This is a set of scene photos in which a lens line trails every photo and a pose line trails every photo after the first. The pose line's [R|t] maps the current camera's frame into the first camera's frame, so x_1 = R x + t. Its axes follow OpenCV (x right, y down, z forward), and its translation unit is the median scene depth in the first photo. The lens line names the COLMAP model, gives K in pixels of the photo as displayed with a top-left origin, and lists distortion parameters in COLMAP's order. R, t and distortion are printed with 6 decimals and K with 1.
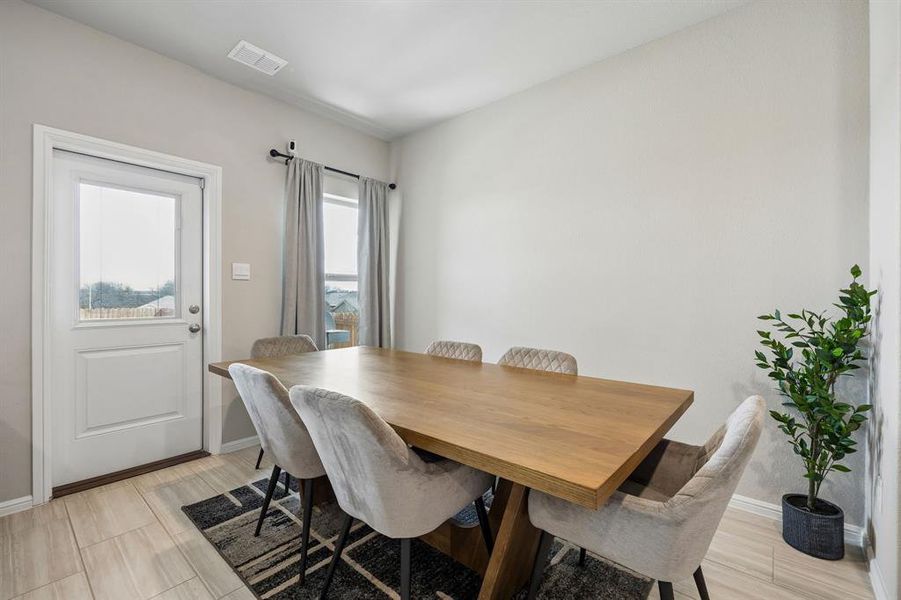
lens RADIAL K [[388.5, 0, 447.9], [0, 388.5, 297.6], [0, 0, 1]] dist [-0.002895, -0.000358]
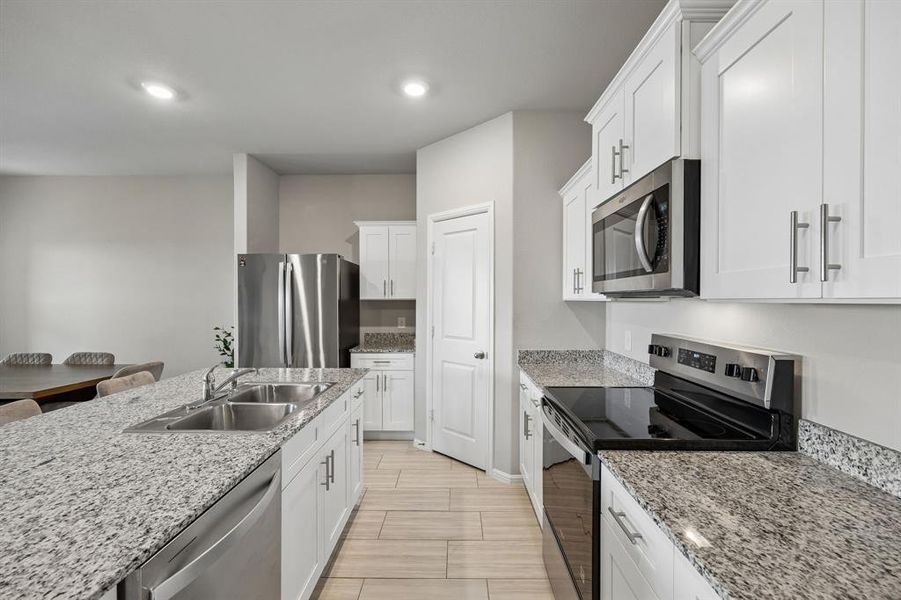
lens RADIAL K [[388.5, 0, 452.5], [0, 388.5, 298.2], [0, 0, 1]] dist [-0.002895, -0.000358]
pose [[0.756797, -0.005095, 0.653630, 0.275287], [0.006992, 0.999976, -0.000300, -0.083656], [-0.653613, 0.004797, 0.756814, -1.171140]]
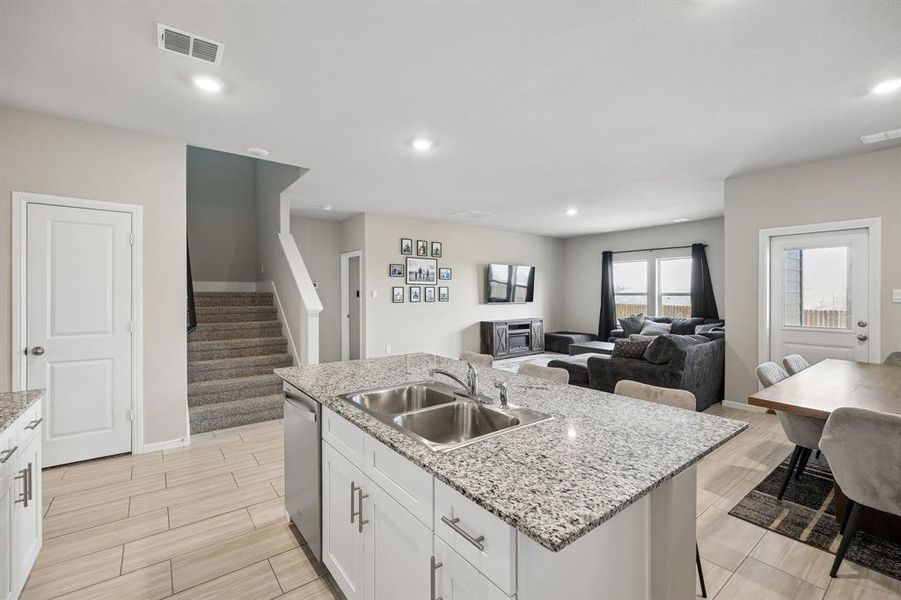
lens RADIAL K [[388.5, 0, 452.1], [0, 388.5, 296.1], [0, 0, 1]] dist [-0.002895, -0.000358]
pose [[-0.188199, 0.007344, -0.982103, 1.078906], [-0.002347, 0.999966, 0.007928, -0.084409], [0.982128, 0.003797, -0.188176, -0.187582]]
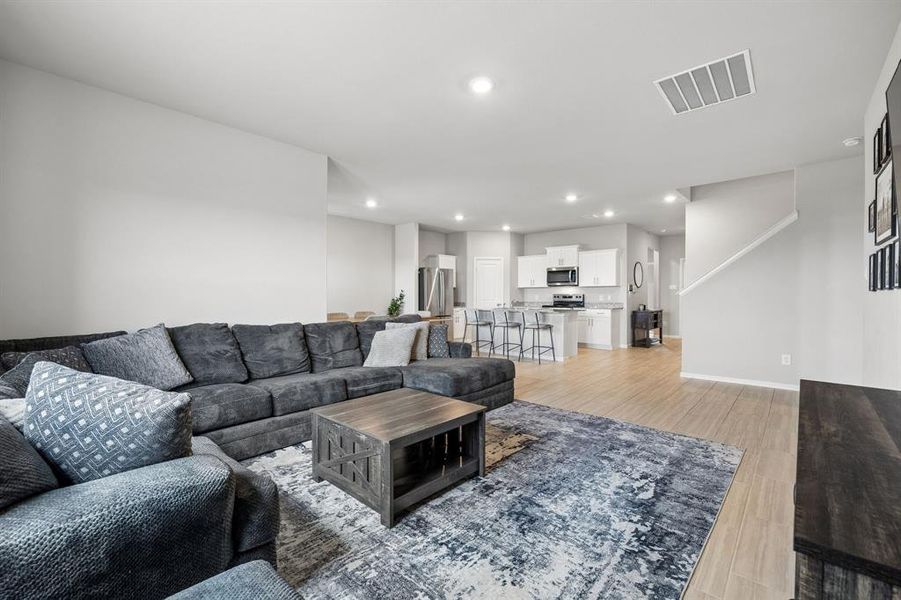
lens RADIAL K [[388.5, 0, 448.2], [0, 388.5, 297.4], [0, 0, 1]] dist [-0.002895, -0.000358]
pose [[0.012147, -0.008217, 0.999892, -2.696865], [0.004106, 0.999958, 0.008167, -0.013169], [-0.999918, 0.004006, 0.012180, 0.186154]]
